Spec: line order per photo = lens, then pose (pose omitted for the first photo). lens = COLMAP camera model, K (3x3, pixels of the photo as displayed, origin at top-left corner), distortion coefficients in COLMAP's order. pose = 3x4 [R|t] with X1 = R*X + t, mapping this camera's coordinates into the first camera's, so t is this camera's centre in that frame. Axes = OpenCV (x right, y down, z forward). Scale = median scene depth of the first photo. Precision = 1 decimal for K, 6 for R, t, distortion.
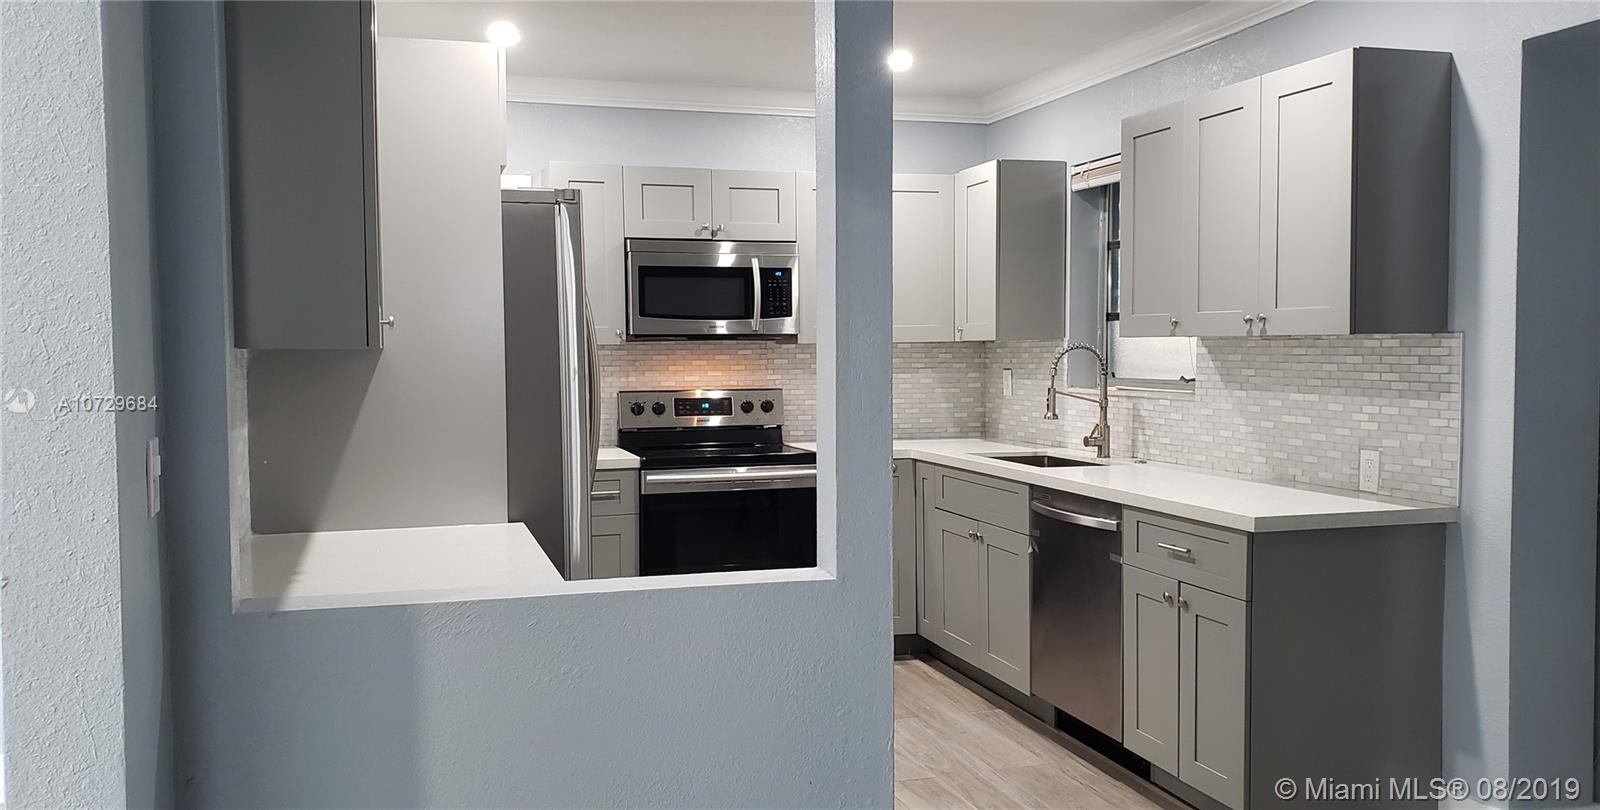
lens RADIAL K [[1287.8, 0, 800.0], [0, 1287.8, 405.0], [0, 0, 1]] dist [0.128582, -0.001361]
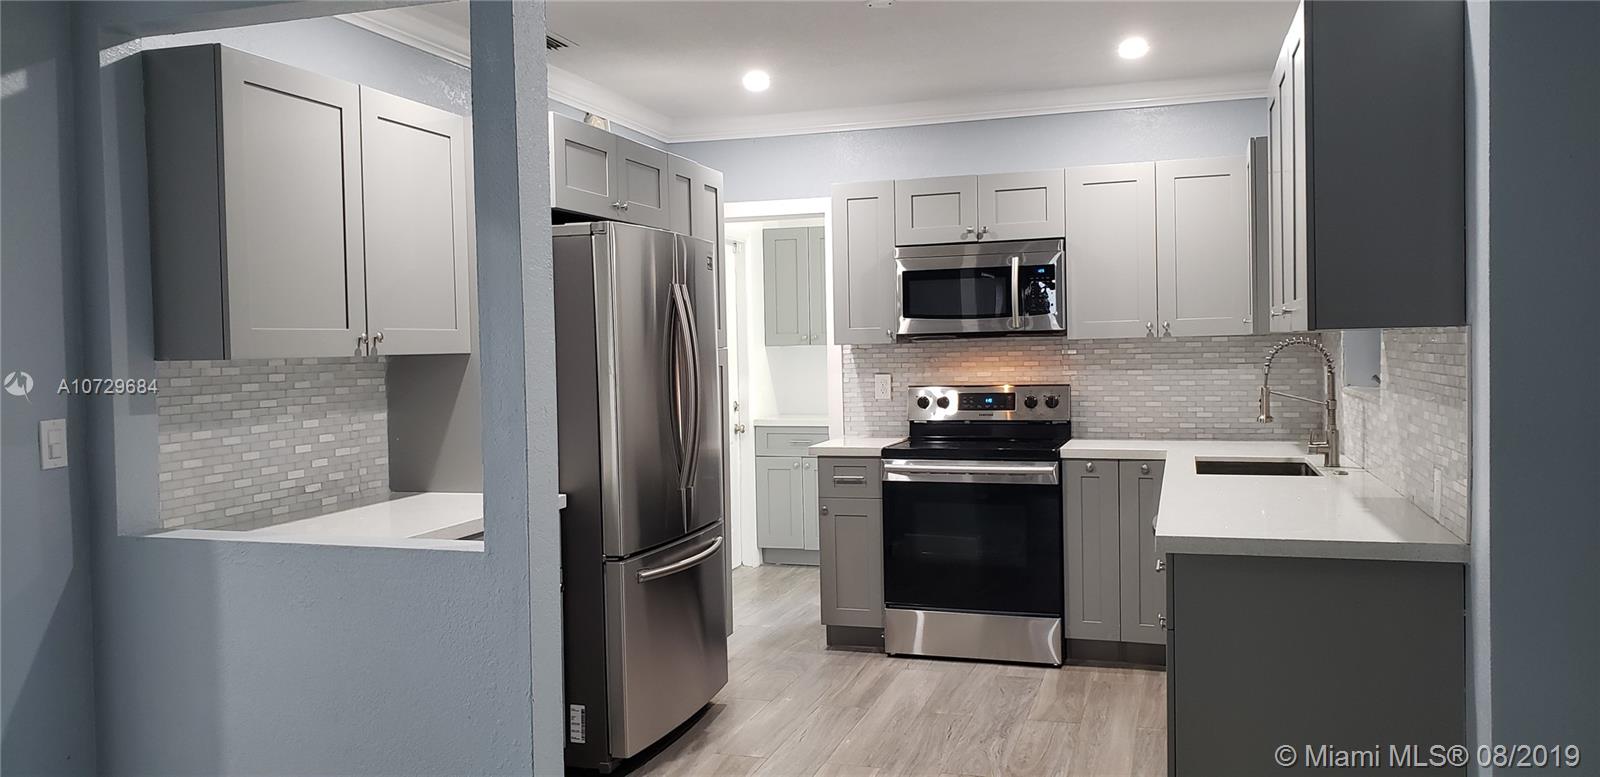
lens RADIAL K [[1237.2, 0, 800.0], [0, 1237.2, 388.5], [0, 0, 1]] dist [0.079736, -0.000992]
pose [[0.827498, 0.009625, -0.561386, 0.373005], [-0.011629, 0.999932, 0.000003, -0.007634], [0.561348, 0.006526, 0.827554, 0.088029]]
